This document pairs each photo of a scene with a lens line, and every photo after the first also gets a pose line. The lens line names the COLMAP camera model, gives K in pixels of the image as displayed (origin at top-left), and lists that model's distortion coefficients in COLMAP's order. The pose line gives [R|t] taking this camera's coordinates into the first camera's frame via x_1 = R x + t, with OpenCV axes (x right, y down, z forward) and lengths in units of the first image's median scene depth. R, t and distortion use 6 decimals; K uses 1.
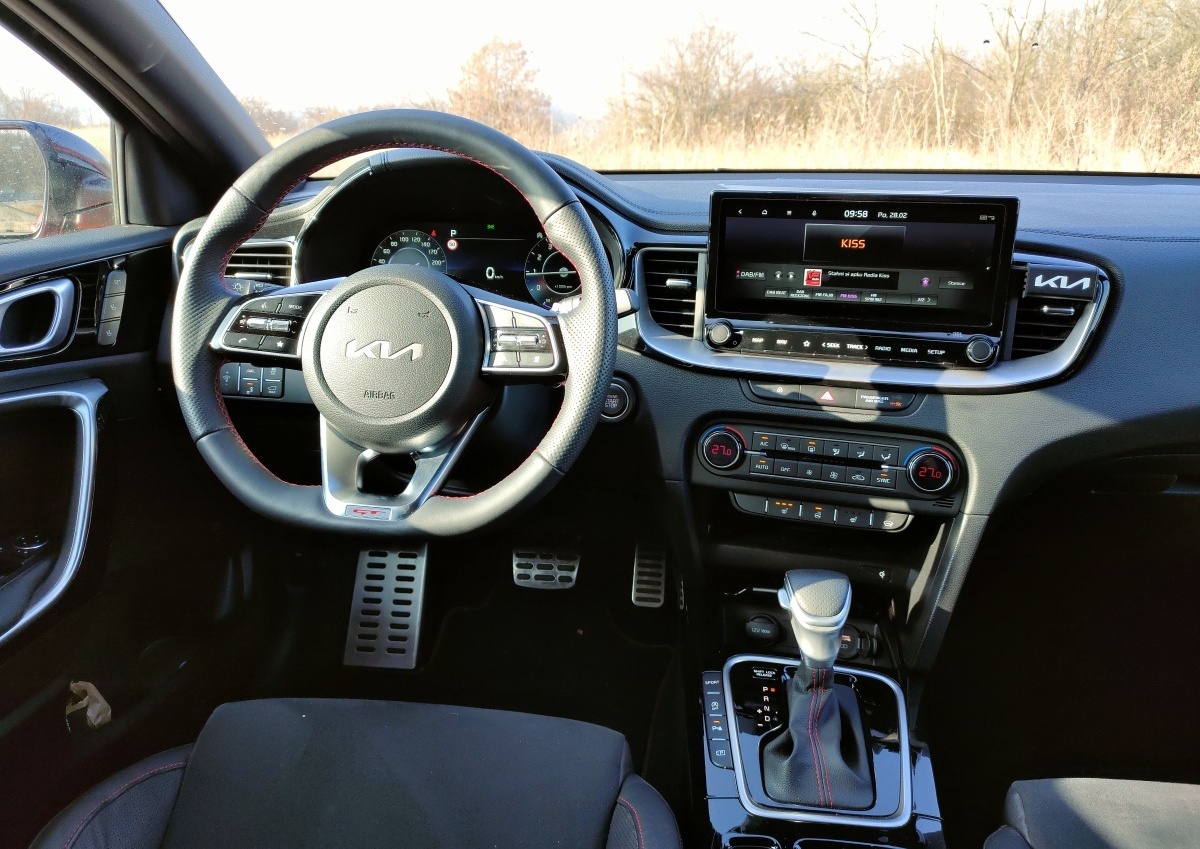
lens RADIAL K [[940.8, 0, 594.3], [0, 940.8, 395.1], [0, 0, 1]] dist [0.034363, -0.009969]
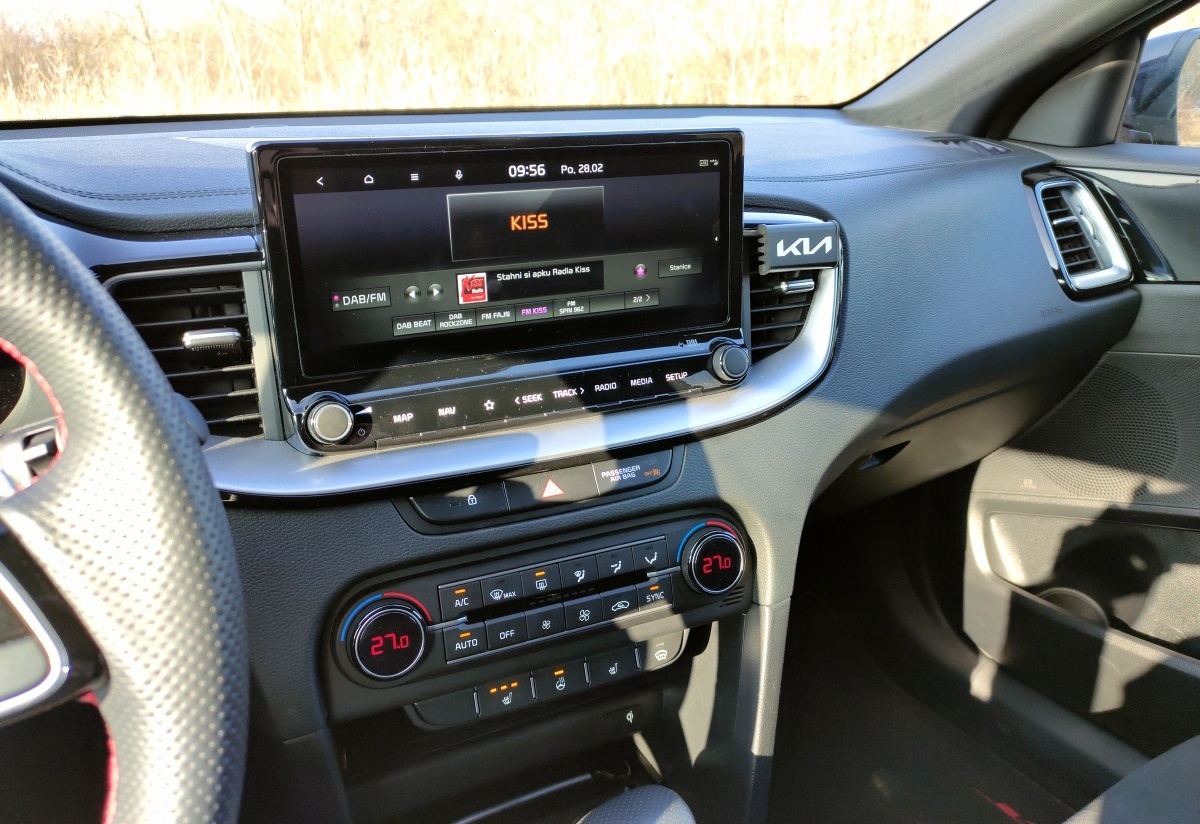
lens RADIAL K [[928.2, 0, 597.2], [0, 928.2, 368.3], [0, 0, 1]] dist [0.031178, -0.001749]
pose [[0.746703, -0.203842, 0.633154, -0.074985], [0.195096, 0.977137, 0.084503, -0.111673], [-0.635903, 0.060427, 0.769400, 0.534186]]
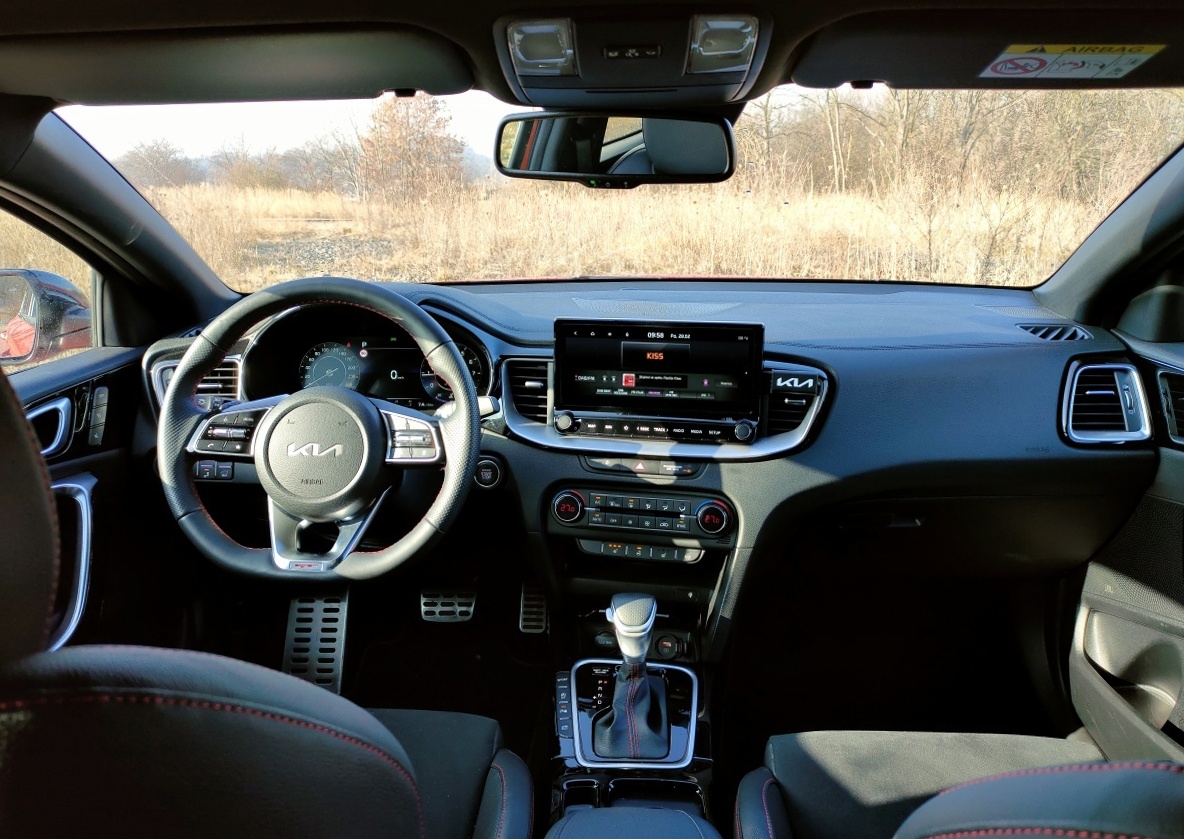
lens RADIAL K [[967.1, 0, 588.1], [0, 967.1, 389.2], [0, 0, 1]] dist [0.045070, -0.008752]
pose [[0.997042, -0.029765, 0.070855, 0.072429], [0.032842, 0.998549, -0.042671, -0.053332], [-0.069482, 0.044872, 0.996574, -0.411264]]
